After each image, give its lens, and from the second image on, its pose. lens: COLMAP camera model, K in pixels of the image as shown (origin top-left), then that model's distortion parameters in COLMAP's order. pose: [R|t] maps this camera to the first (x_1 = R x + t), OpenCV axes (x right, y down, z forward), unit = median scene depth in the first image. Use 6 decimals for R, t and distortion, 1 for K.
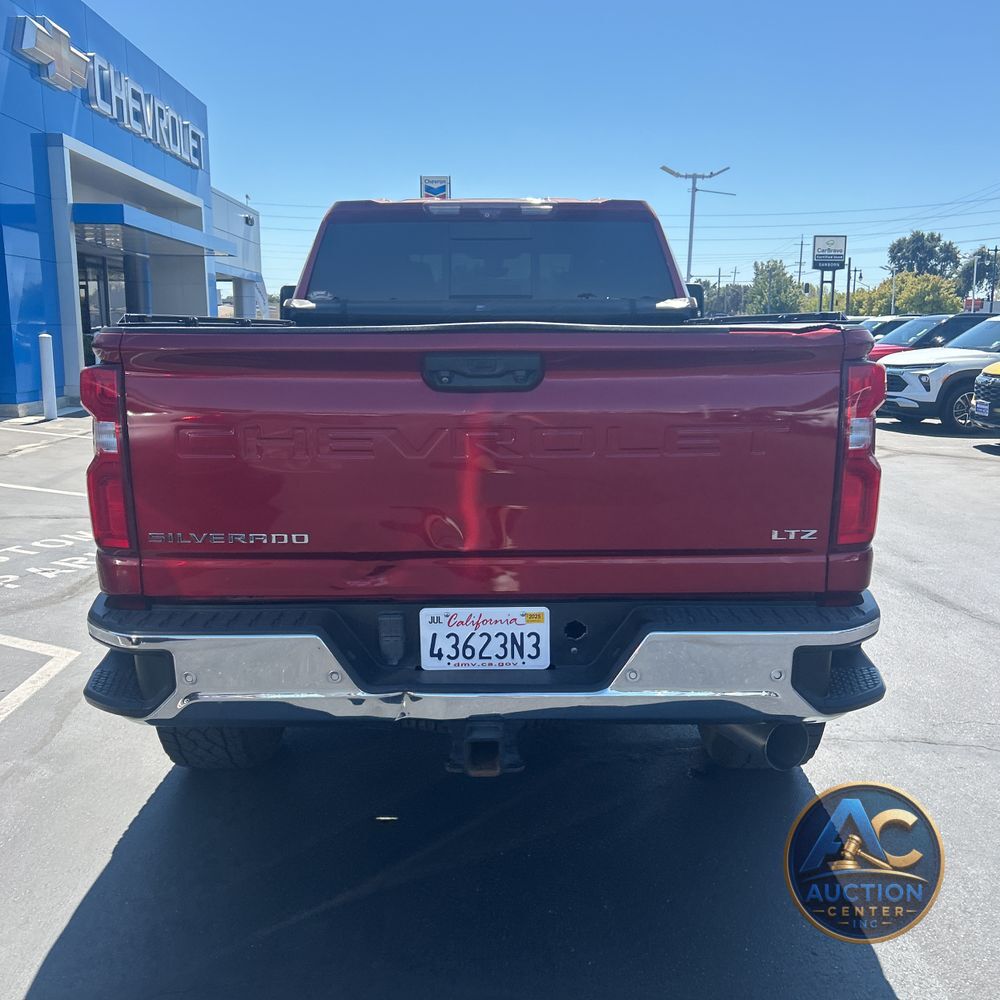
lens RADIAL K [[1021.0, 0, 501.2], [0, 1021.0, 492.0], [0, 0, 1]] dist [0.017866, 0.000000]
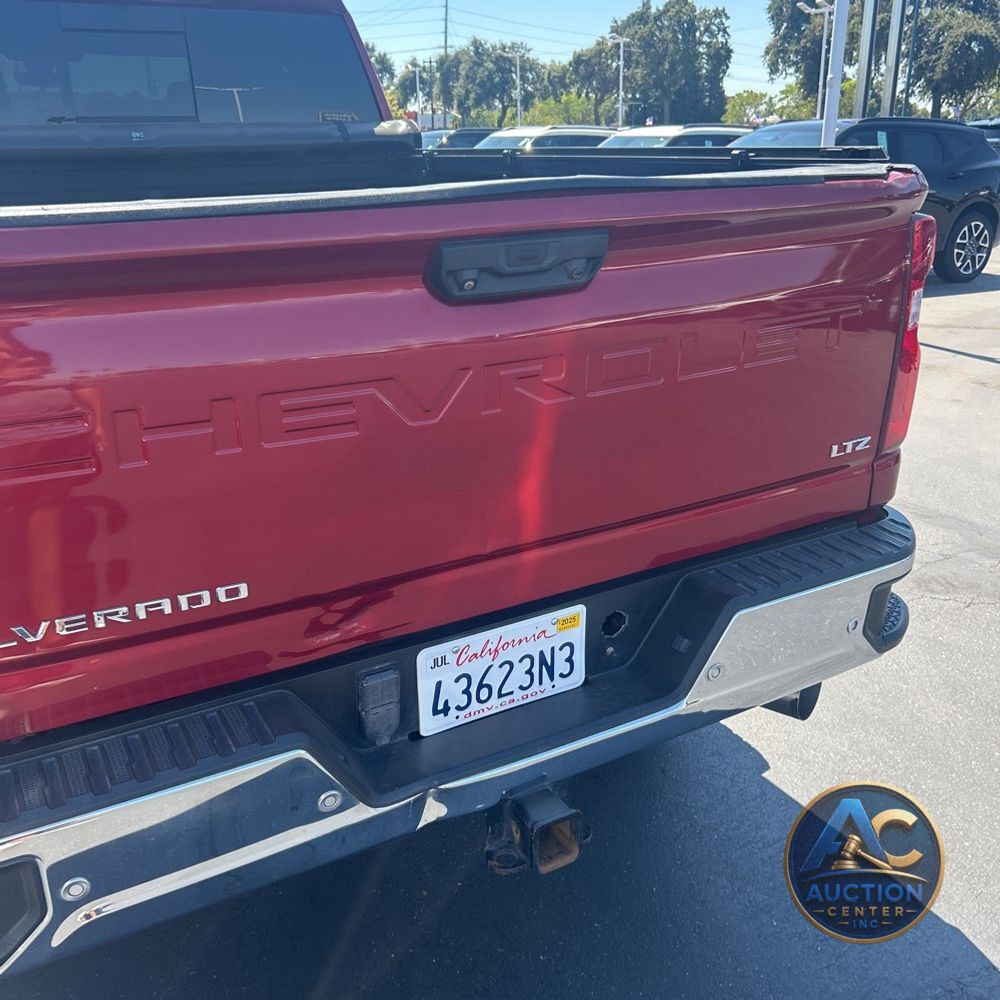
lens RADIAL K [[1021.0, 0, 505.4], [0, 1021.0, 508.4], [0, 0, 1]] dist [0.017866, 0.000000]
pose [[0.870580, -0.181313, 0.457402, -0.164094], [0.095106, 0.974106, 0.205115, -0.051985], [-0.482748, -0.135067, 0.865281, 0.235614]]
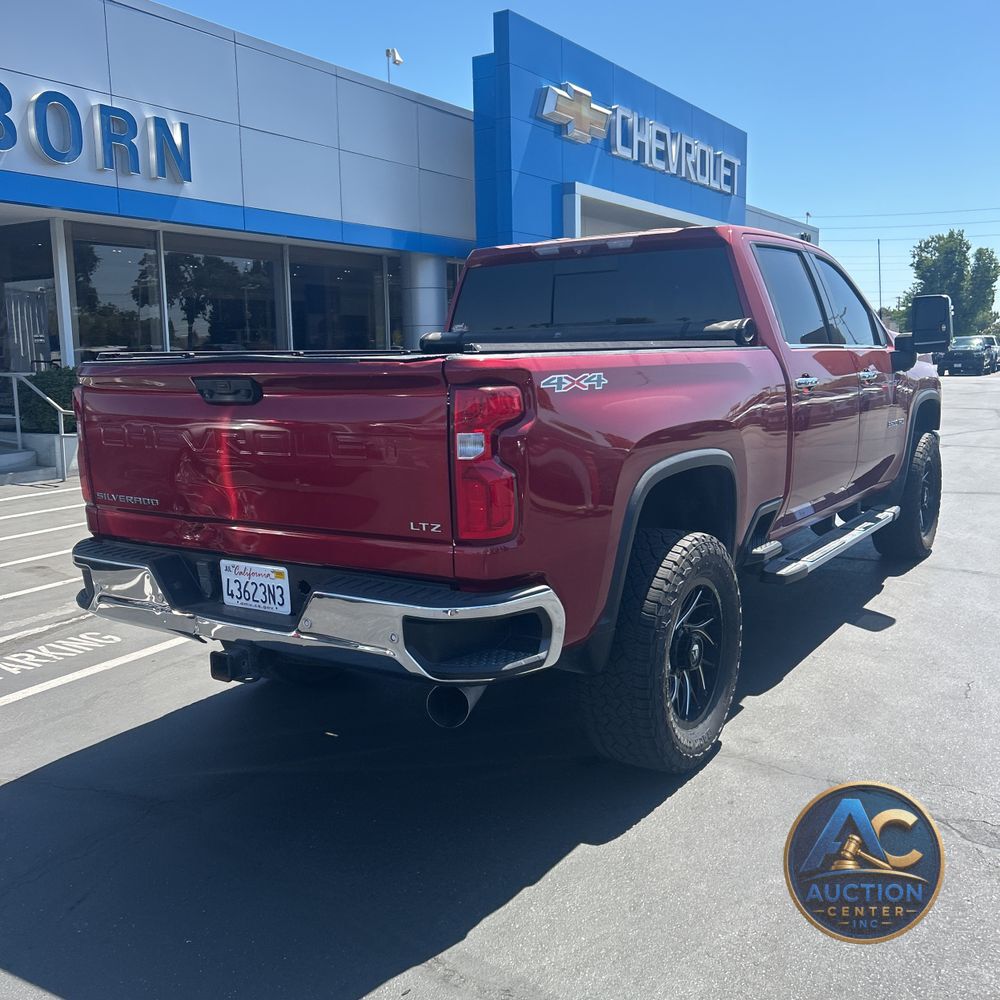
lens RADIAL K [[1021.0, 0, 495.8], [0, 1021.0, 500.5], [0, 0, 1]] dist [0.017866, 0.000000]
pose [[0.832940, 0.062523, -0.549820, 0.542421], [-0.066749, 0.997694, 0.012333, -0.005617], [0.549323, 0.026428, 0.835192, 0.015396]]
